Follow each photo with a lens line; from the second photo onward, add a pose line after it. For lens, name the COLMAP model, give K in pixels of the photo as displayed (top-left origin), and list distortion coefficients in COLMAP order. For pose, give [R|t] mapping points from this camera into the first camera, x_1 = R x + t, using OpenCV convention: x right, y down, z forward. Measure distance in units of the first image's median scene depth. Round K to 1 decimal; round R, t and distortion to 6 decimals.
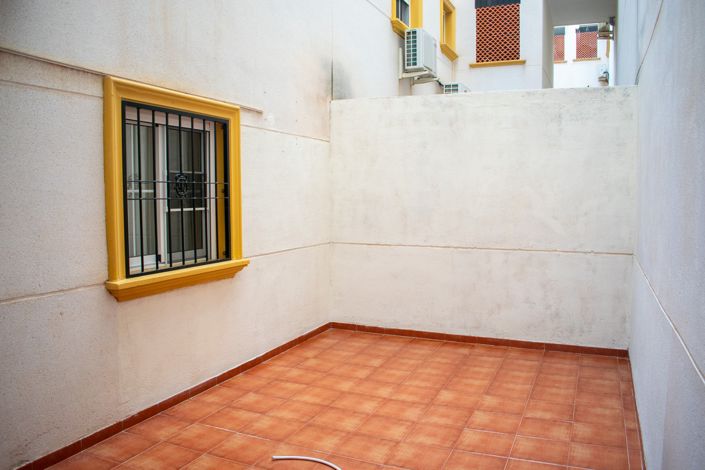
lens RADIAL K [[565.2, 0, 337.7], [0, 565.2, 234.7], [0, 0, 1]] dist [-0.090888, 0.015620]
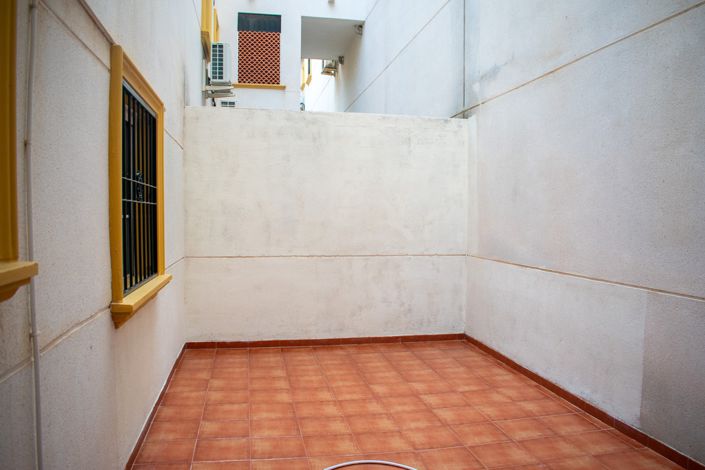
lens RADIAL K [[565.2, 0, 337.7], [0, 565.2, 234.7], [0, 0, 1]] dist [-0.090888, 0.015620]
pose [[0.827486, -0.013997, 0.561312, -0.411972], [0.035301, 0.999008, -0.027128, 0.014291], [-0.560376, 0.042263, 0.827160, 0.116507]]
